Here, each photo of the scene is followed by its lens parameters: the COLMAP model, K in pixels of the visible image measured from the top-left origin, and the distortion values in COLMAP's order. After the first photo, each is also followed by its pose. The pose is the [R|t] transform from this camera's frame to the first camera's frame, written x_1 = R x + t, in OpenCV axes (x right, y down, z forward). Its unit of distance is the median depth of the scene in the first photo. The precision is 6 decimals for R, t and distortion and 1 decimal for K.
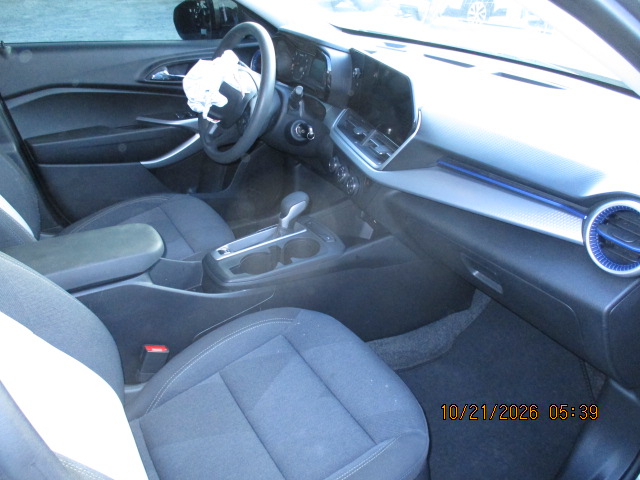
lens RADIAL K [[529.3, 0, 316.6], [0, 529.3, 242.2], [0, 0, 1]] dist [-0.032320, -0.007968]
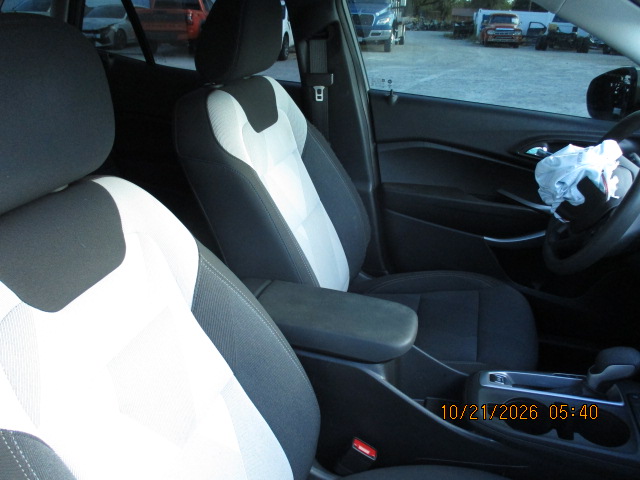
lens RADIAL K [[529.3, 0, 316.6], [0, 529.3, 242.2], [0, 0, 1]] dist [-0.032320, -0.007968]
pose [[0.684146, 0.306647, -0.661749, 0.088306], [-0.370061, 0.927800, 0.047347, -0.098839], [0.628490, 0.212495, 0.748229, 0.181599]]
